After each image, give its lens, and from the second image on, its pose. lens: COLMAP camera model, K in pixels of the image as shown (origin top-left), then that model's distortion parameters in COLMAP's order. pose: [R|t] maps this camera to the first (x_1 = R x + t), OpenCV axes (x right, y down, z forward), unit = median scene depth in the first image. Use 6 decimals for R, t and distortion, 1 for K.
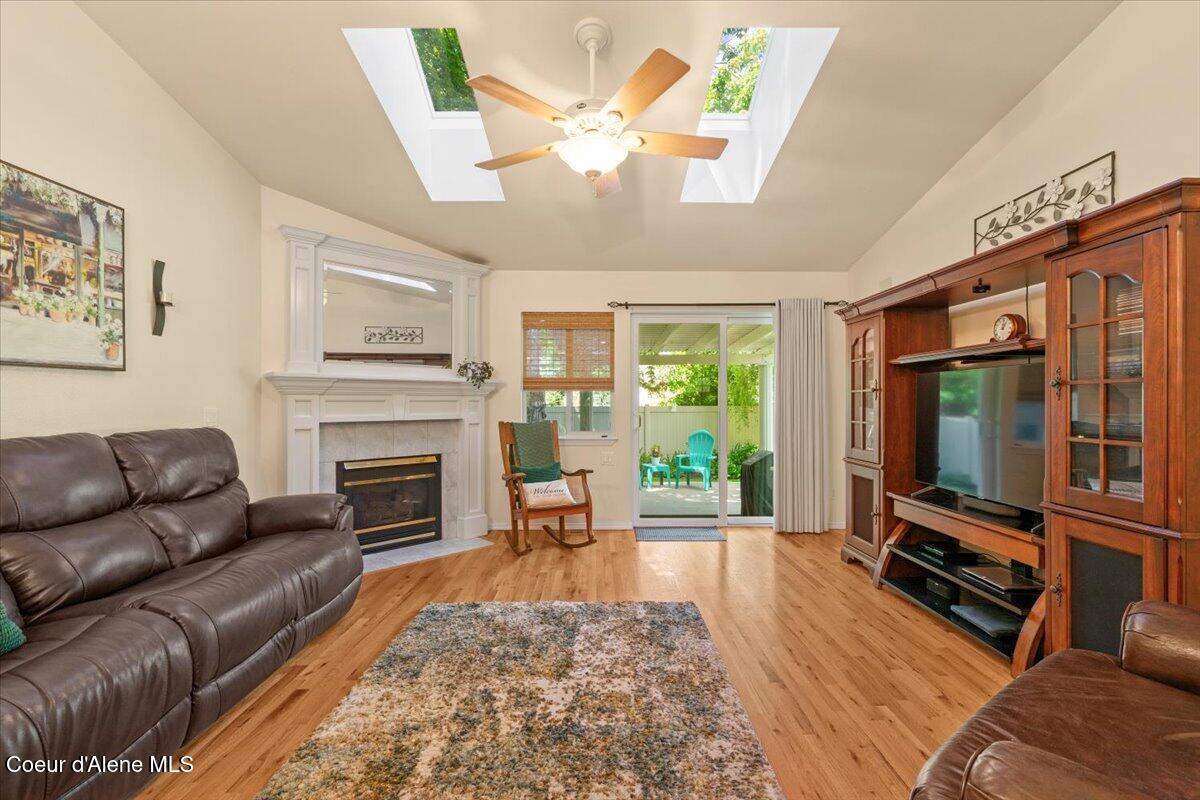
lens RADIAL K [[542.3, 0, 602.1], [0, 542.3, 384.6], [0, 0, 1]] dist [-0.003533, 0.002978]
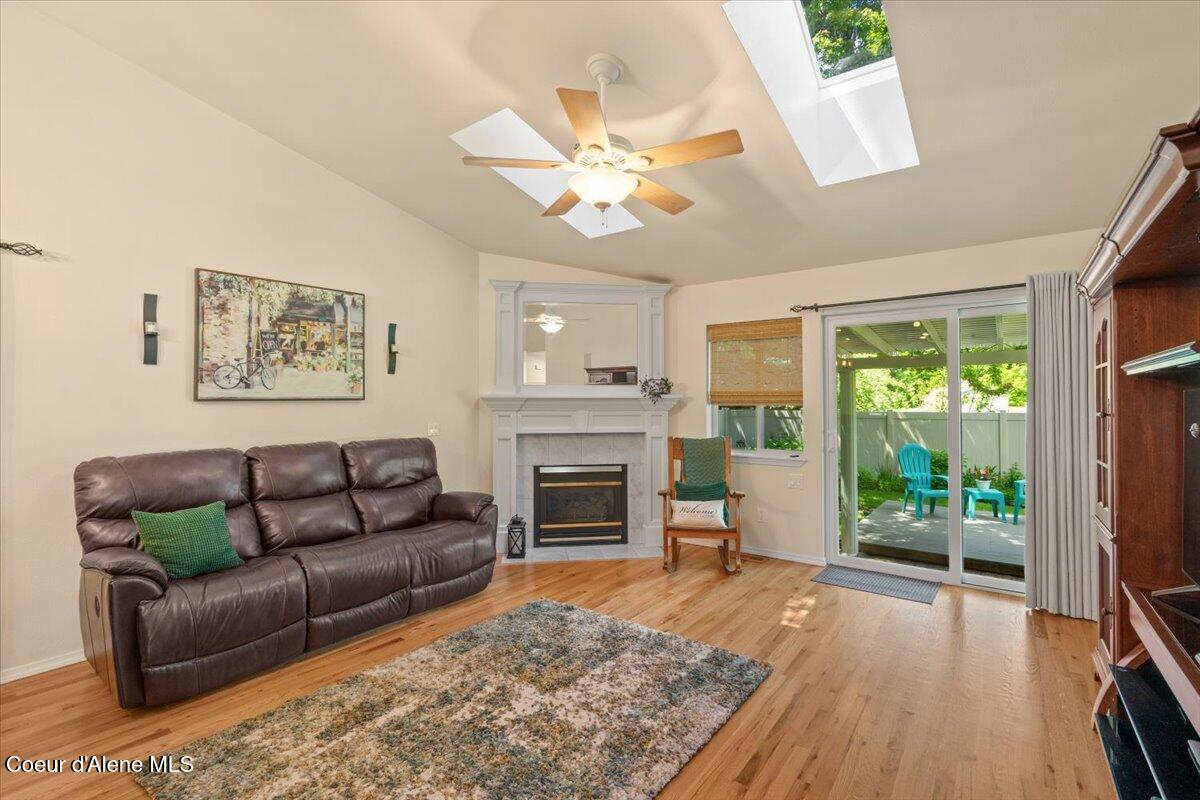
lens RADIAL K [[542.3, 0, 599.4], [0, 542.3, 378.0], [0, 0, 1]] dist [-0.003533, 0.002978]
pose [[0.794539, -0.026166, -0.606649, 0.441971], [0.019765, 0.999656, -0.017230, -0.036898], [0.606891, 0.001699, 0.794783, 0.143090]]
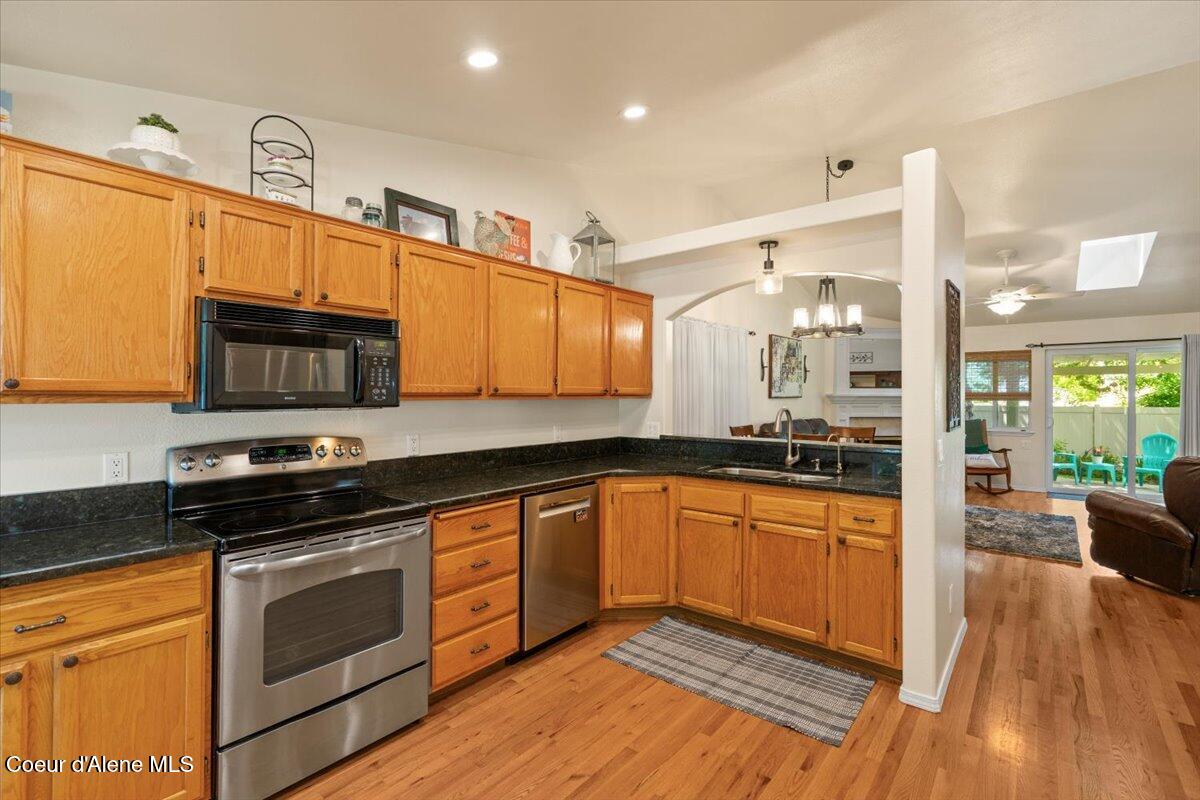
lens RADIAL K [[542.3, 0, 608.9], [0, 542.3, 387.2], [0, 0, 1]] dist [-0.003533, 0.002978]
pose [[0.770323, -0.006870, -0.637617, 0.119554], [0.016539, 0.999821, 0.009209, -0.092334], [0.637440, -0.017639, 0.770298, -1.398564]]
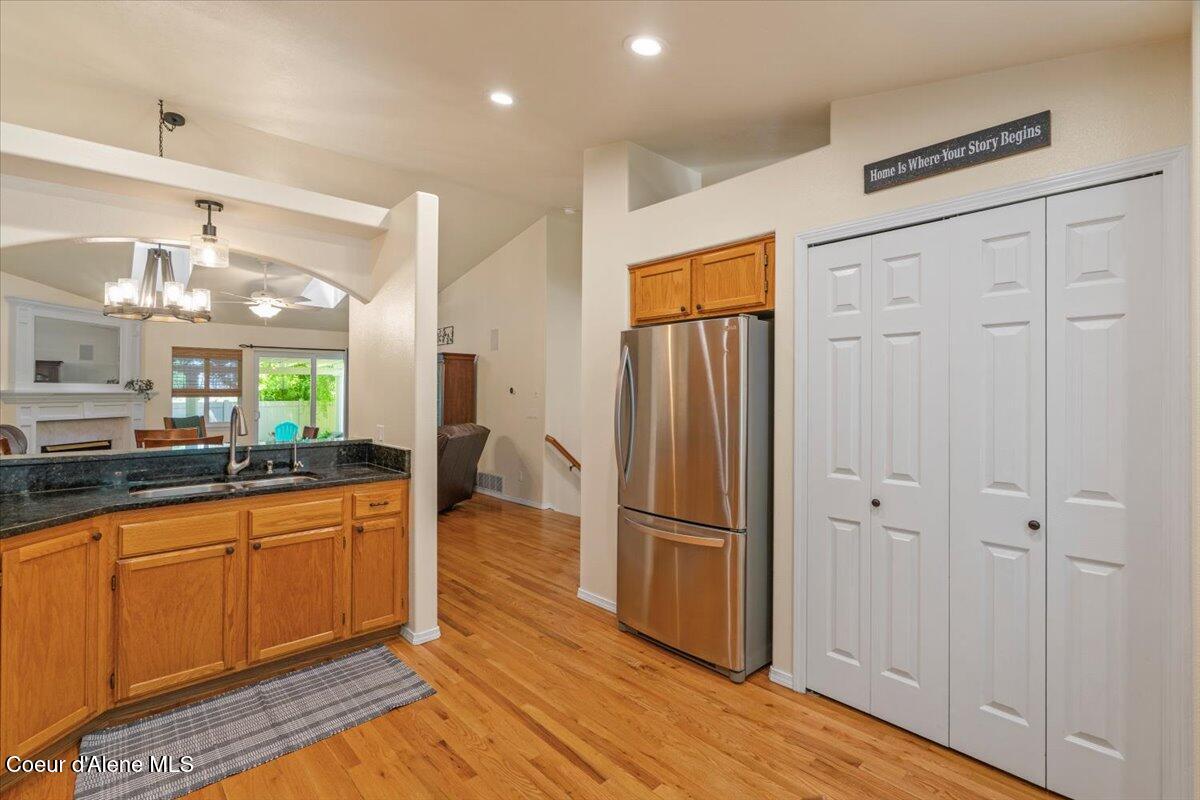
lens RADIAL K [[542.3, 0, 597.4], [0, 542.3, 385.3], [0, 0, 1]] dist [-0.003533, 0.002978]
pose [[0.748367, 0.009391, 0.663218, -0.393730], [-0.020049, 0.999763, 0.008466, -0.090768], [-0.662982, -0.019633, 0.748378, -1.436115]]
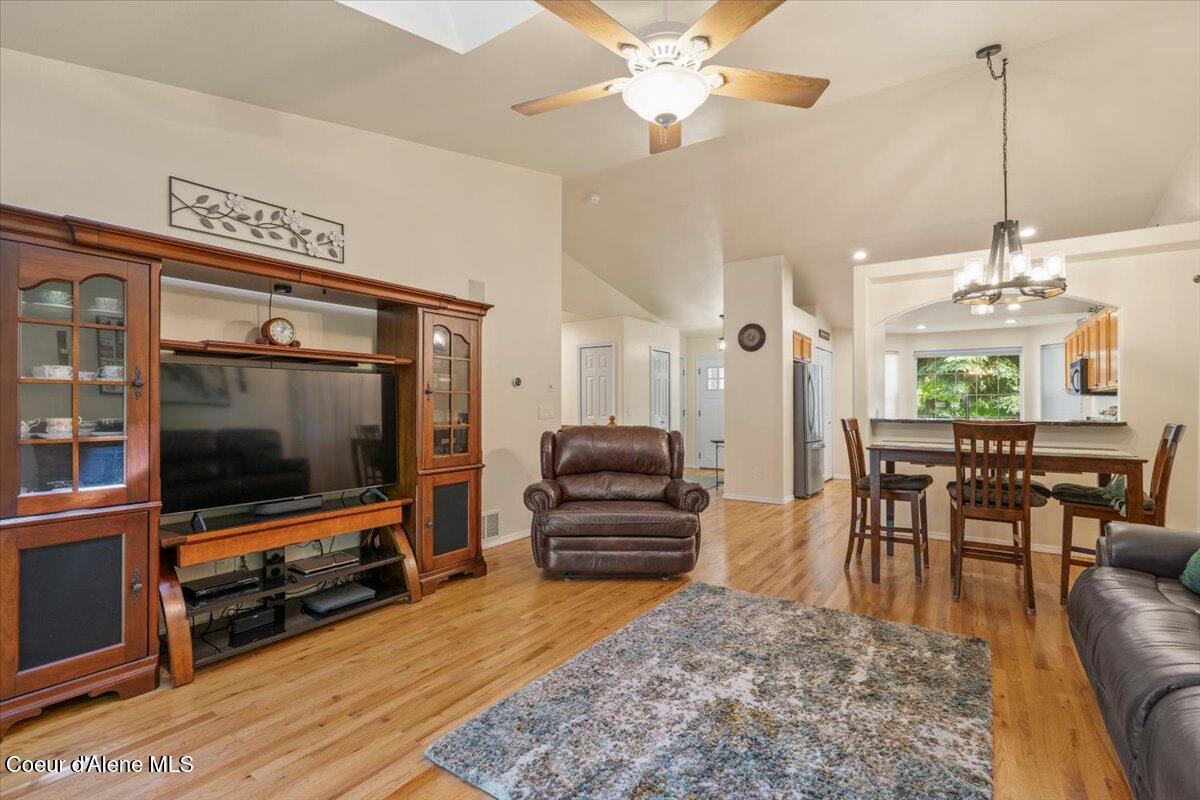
lens RADIAL K [[542.3, 0, 599.1], [0, 542.3, 400.9], [0, 0, 1]] dist [-0.003533, 0.002978]
pose [[-0.810239, 0.002701, 0.586094, -0.296574], [-0.018982, 0.999344, -0.030847, 0.040134], [-0.585793, -0.036118, -0.809656, 1.260604]]
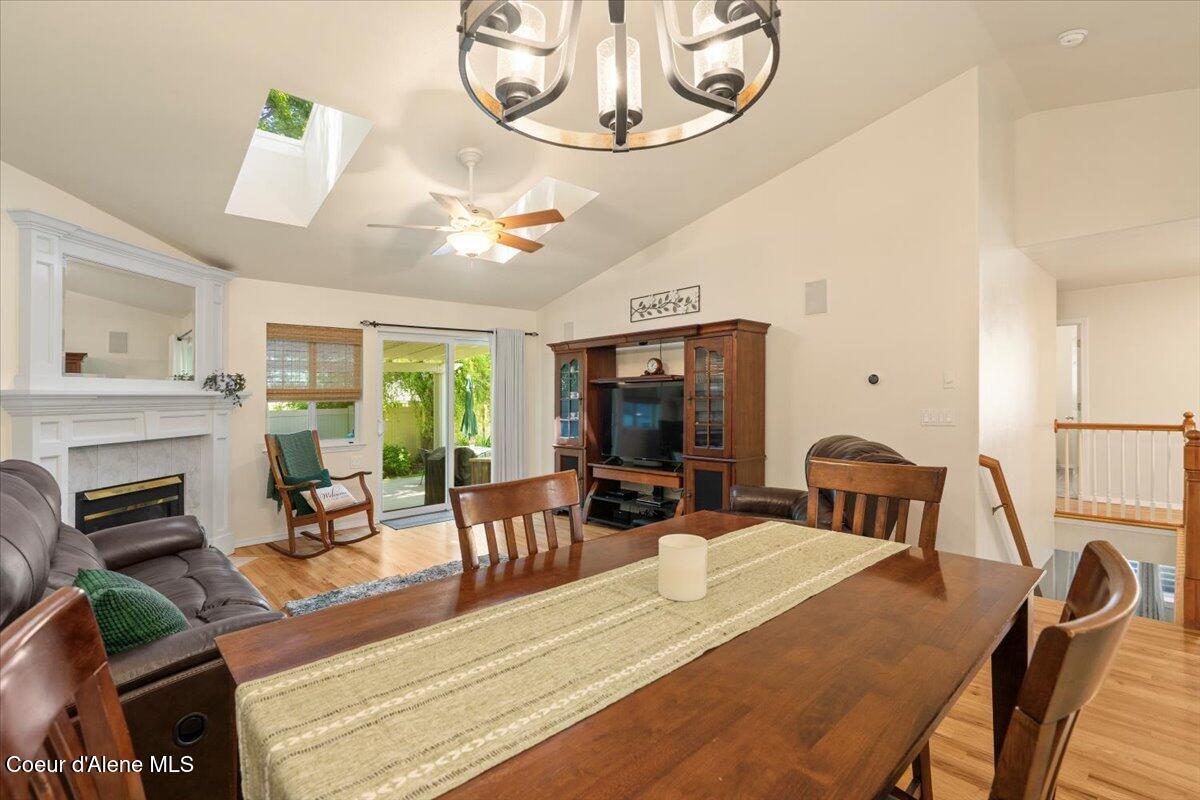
lens RADIAL K [[542.3, 0, 601.6], [0, 542.3, 384.4], [0, 0, 1]] dist [-0.003533, 0.002978]
pose [[0.741615, 0.001148, 0.670825, -0.536134], [-0.002749, 0.999995, 0.001327, -0.036532], [-0.670820, -0.002828, 0.741615, -0.216730]]
